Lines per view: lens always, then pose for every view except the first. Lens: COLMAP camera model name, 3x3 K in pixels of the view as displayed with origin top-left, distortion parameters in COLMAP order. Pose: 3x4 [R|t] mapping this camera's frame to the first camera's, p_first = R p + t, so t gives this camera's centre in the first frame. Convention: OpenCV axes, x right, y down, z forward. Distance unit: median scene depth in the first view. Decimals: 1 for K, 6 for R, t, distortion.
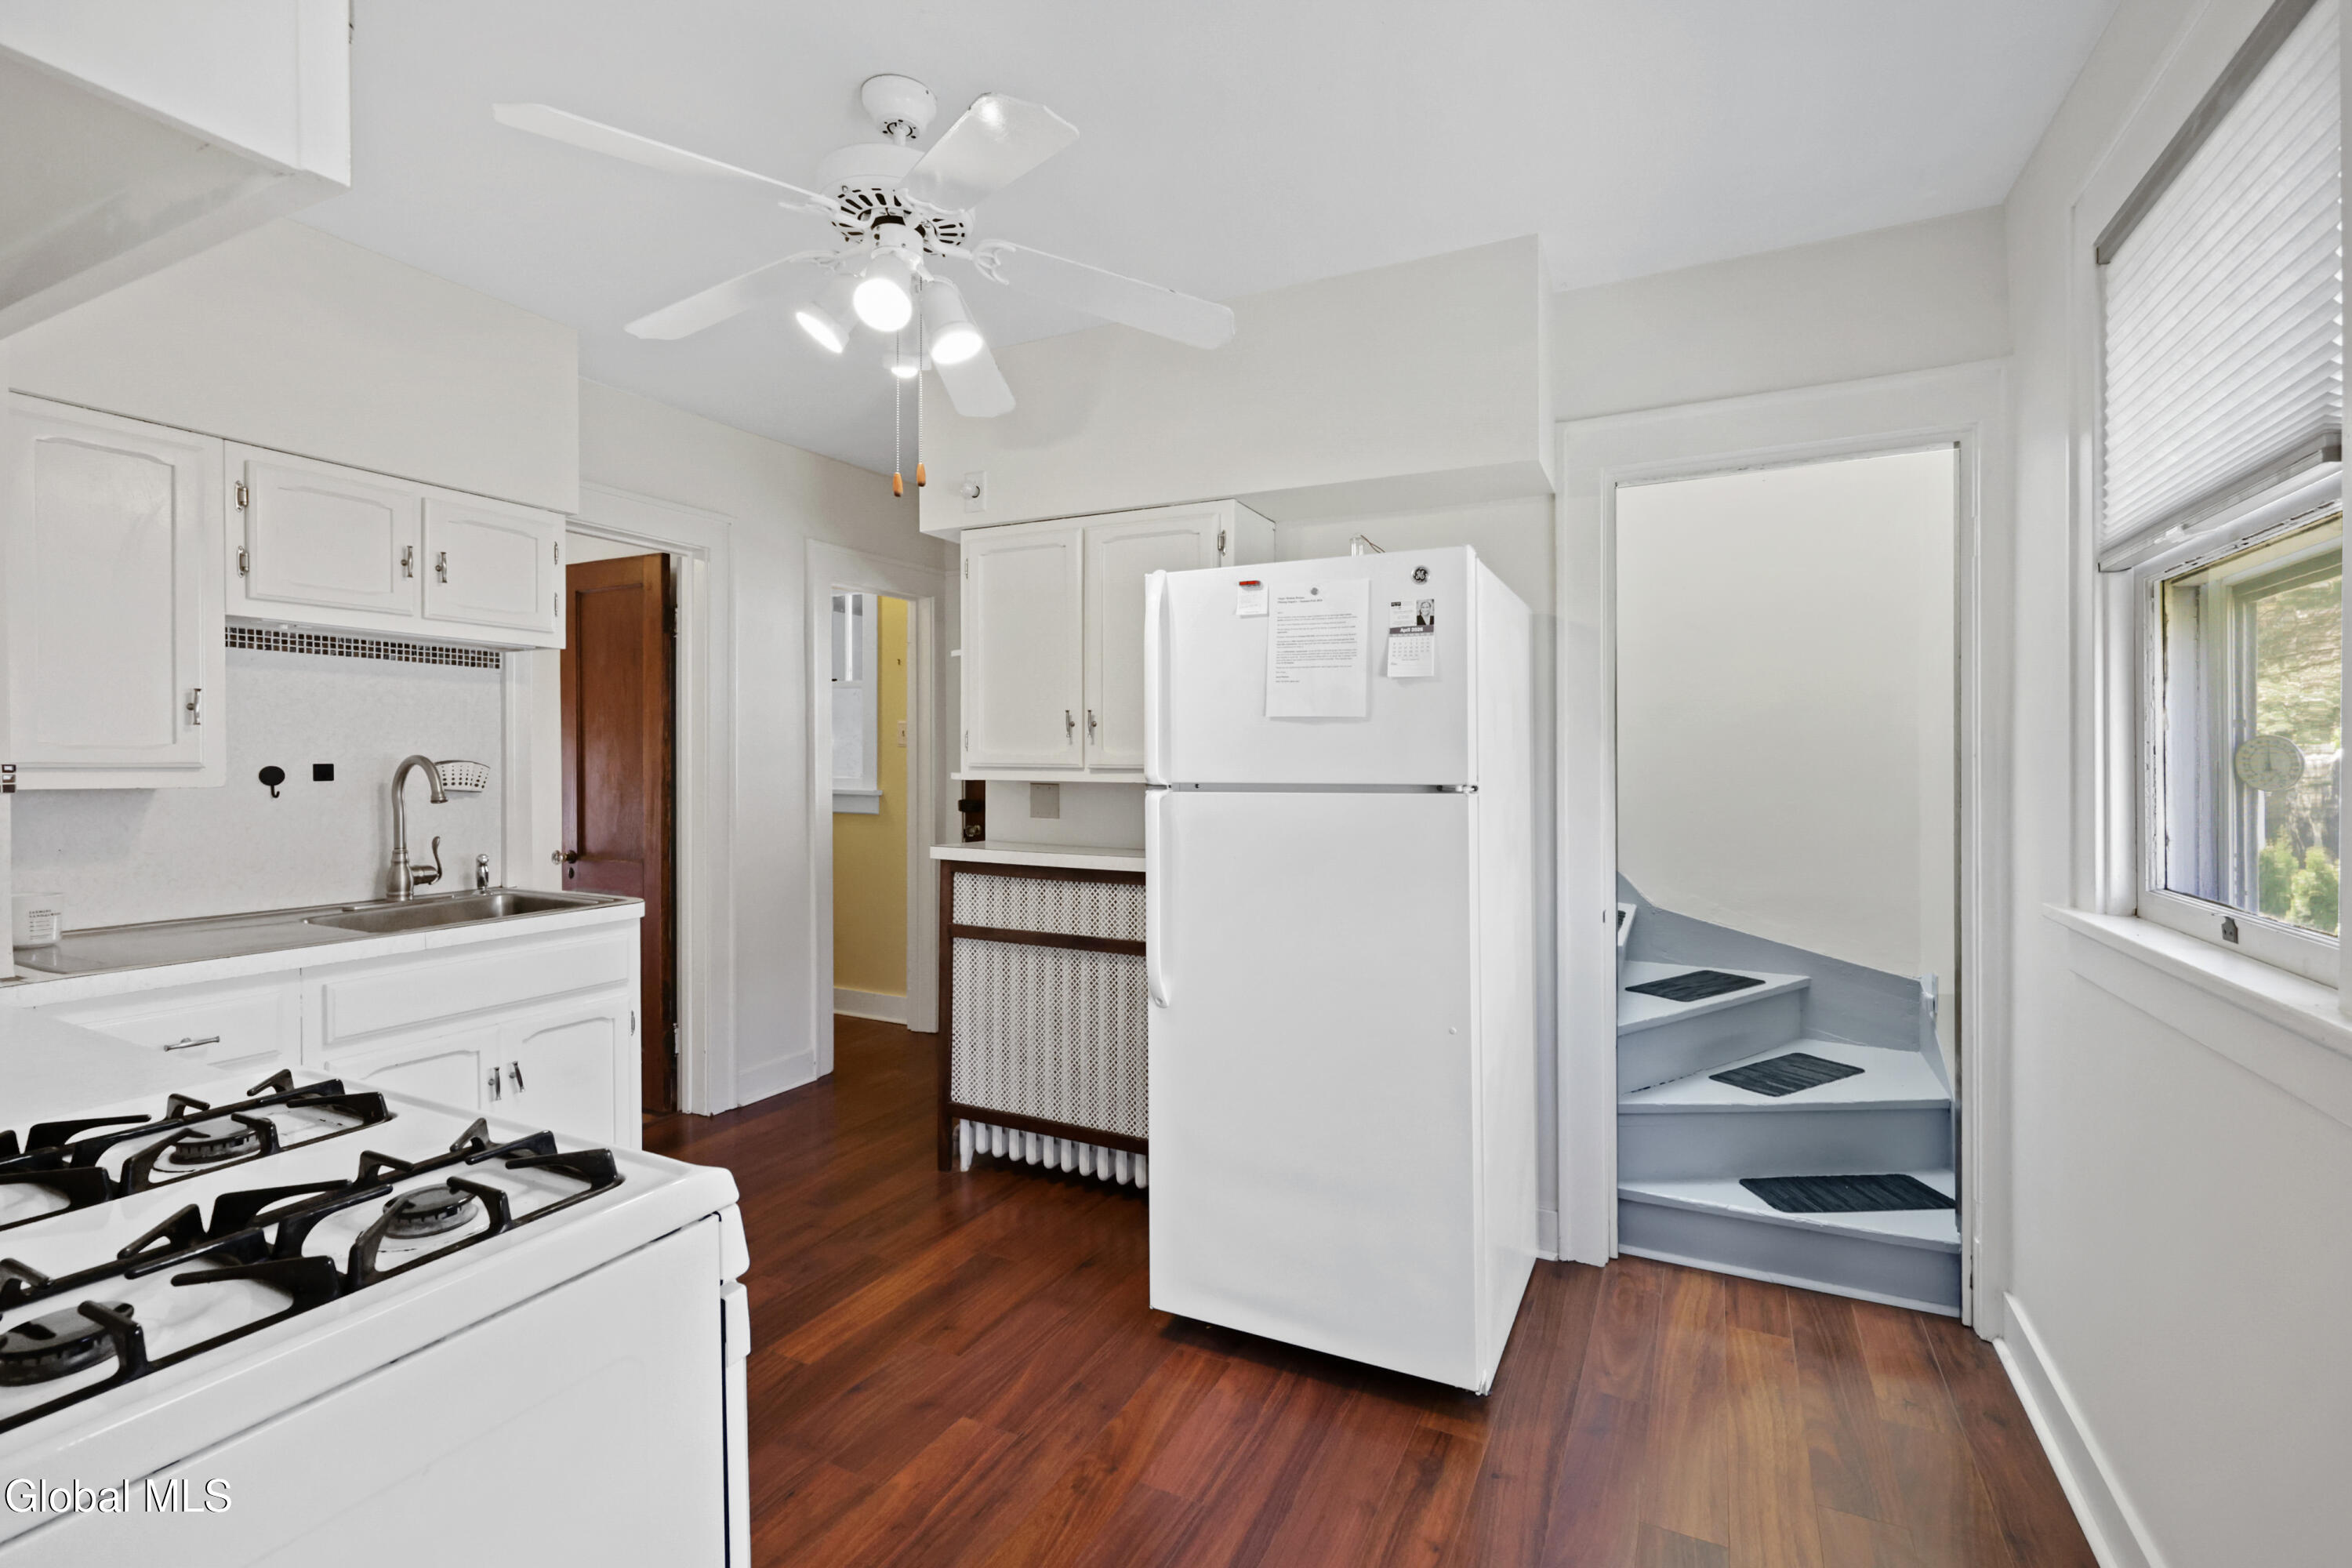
lens RADIAL K [[1035.4, 0, 1189.9], [0, 1035.4, 768.9], [0, 0, 1]] dist [0.000652, 0.001201]
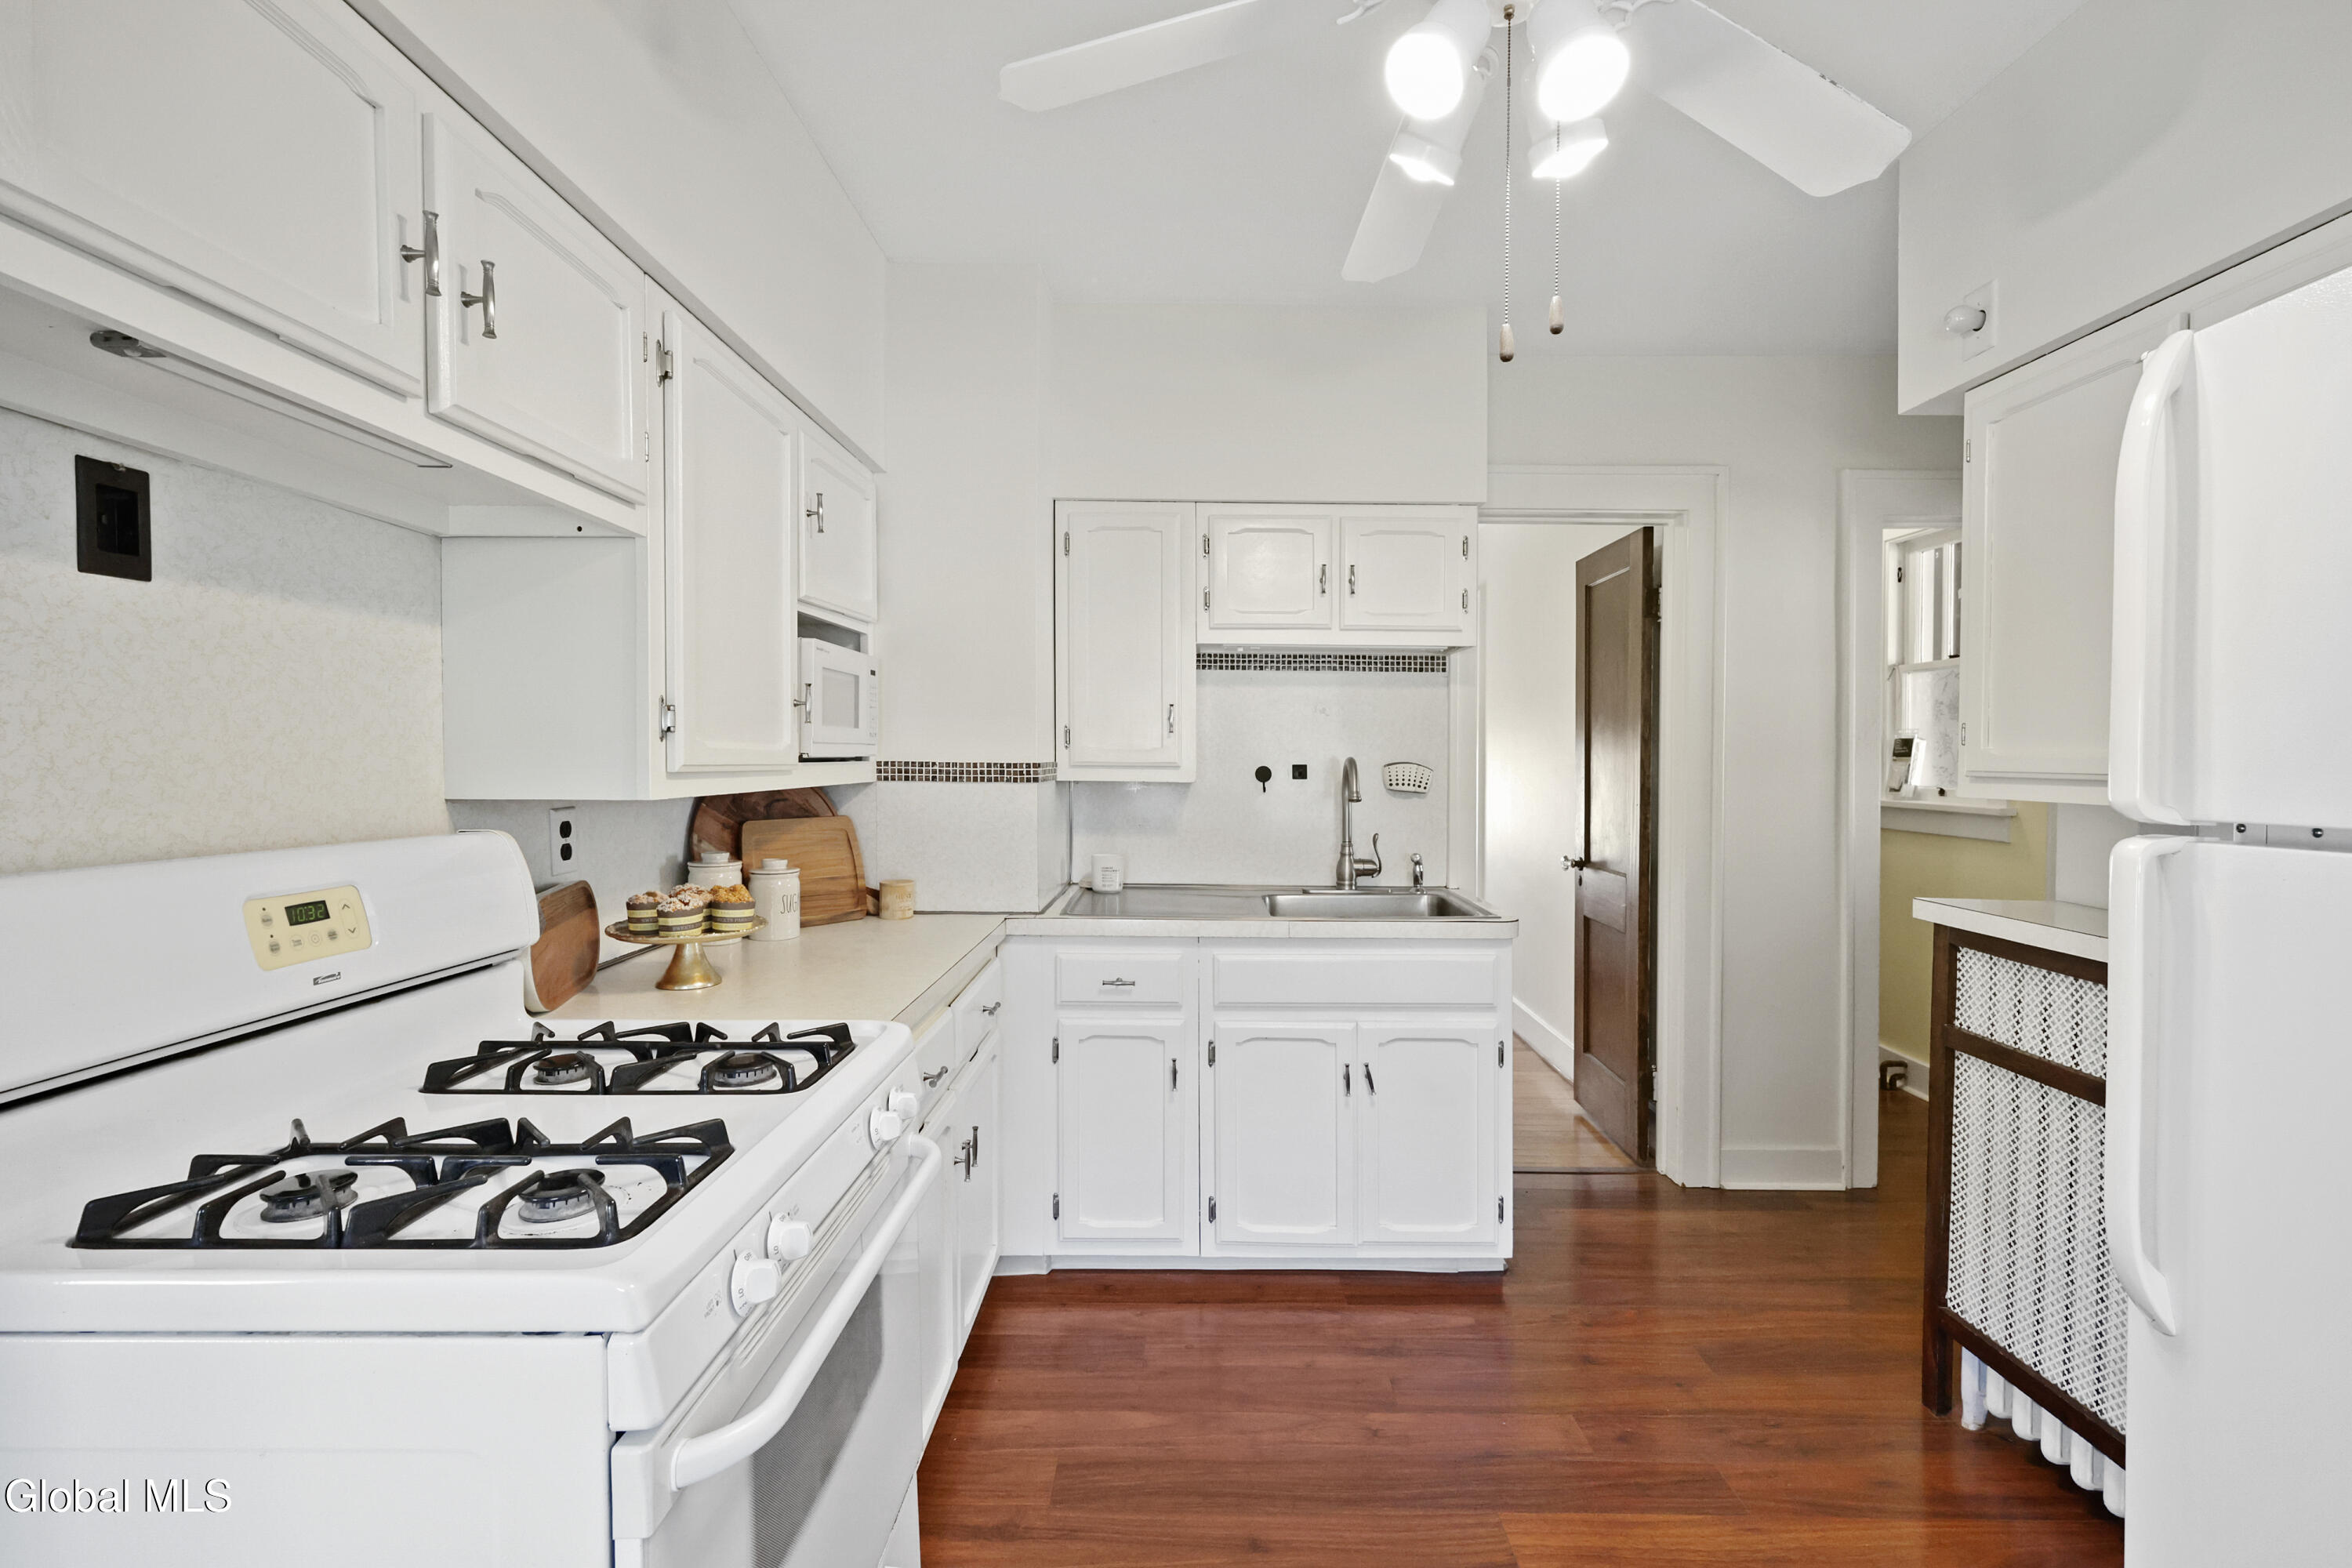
lens RADIAL K [[1035.4, 0, 1181.5], [0, 1035.4, 779.2], [0, 0, 1]] dist [0.000652, 0.001201]
pose [[0.444472, 0.019119, -0.895589, 0.135773], [-0.015923, 0.999783, 0.013441, -0.001695], [0.895651, 0.008287, 0.444680, 0.333084]]
